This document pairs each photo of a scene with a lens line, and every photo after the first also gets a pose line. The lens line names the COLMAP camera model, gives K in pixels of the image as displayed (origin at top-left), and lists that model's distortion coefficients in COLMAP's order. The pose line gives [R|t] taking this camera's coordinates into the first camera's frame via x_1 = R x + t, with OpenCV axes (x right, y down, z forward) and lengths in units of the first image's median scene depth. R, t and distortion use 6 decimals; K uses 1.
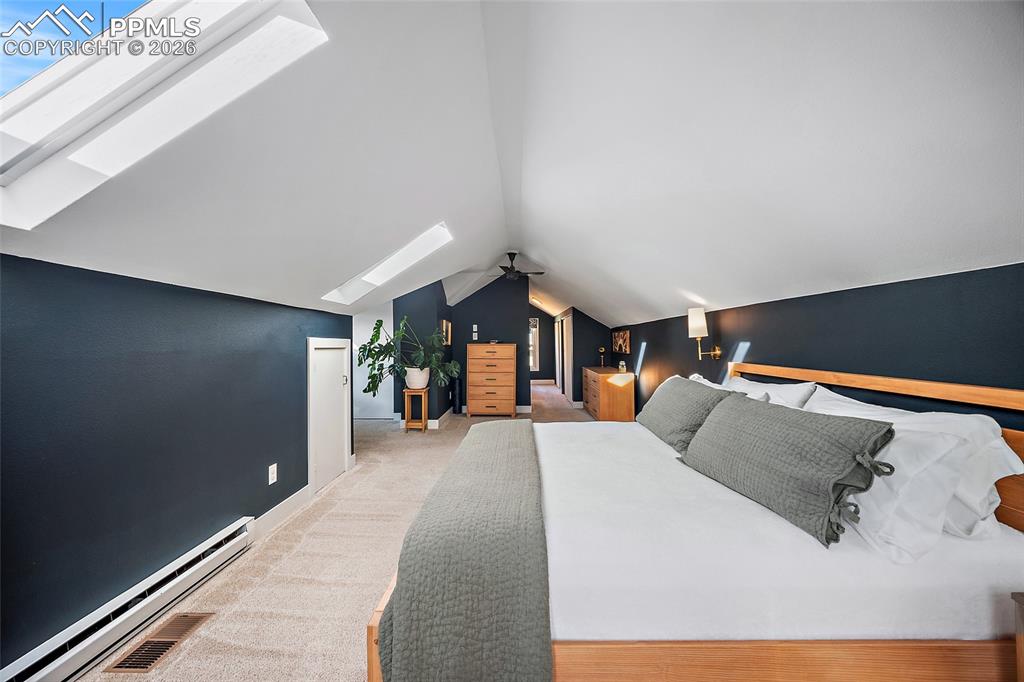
lens RADIAL K [[401.1, 0, 510.0], [0, 401.1, 336.0], [0, 0, 1]] dist [-0.001501, -0.000572]
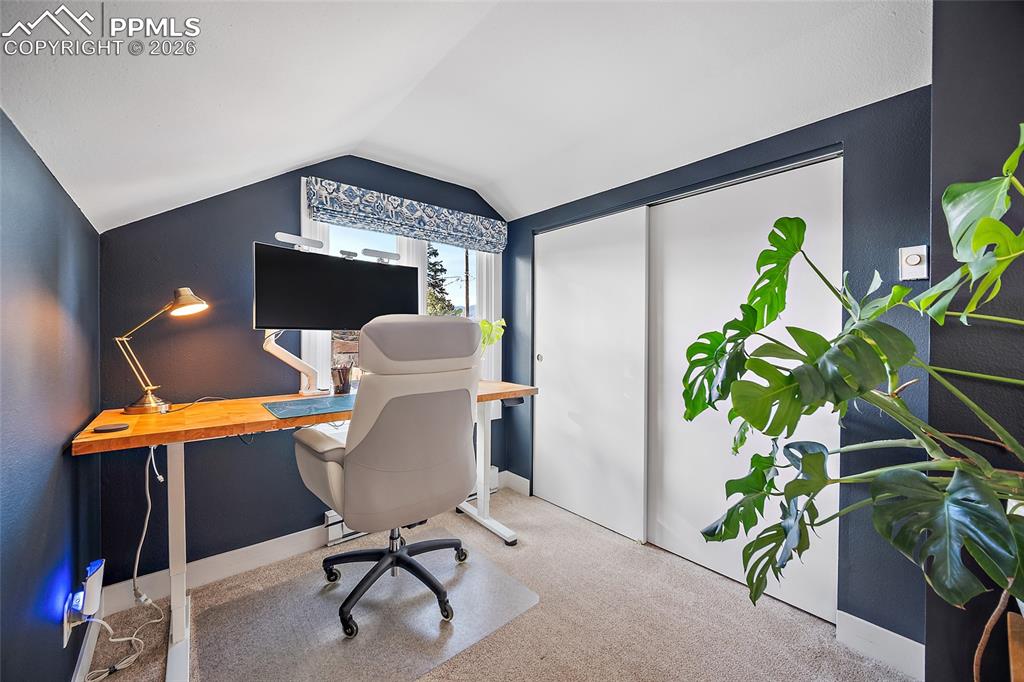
lens RADIAL K [[401.1, 0, 510.0], [0, 401.1, 336.0], [0, 0, 1]] dist [-0.001501, -0.000572]
pose [[0.656527, 0.024896, -0.753892, -0.269807], [0.001857, 0.999399, 0.034621, 0.015665], [0.754300, -0.024130, 0.656086, 0.771821]]
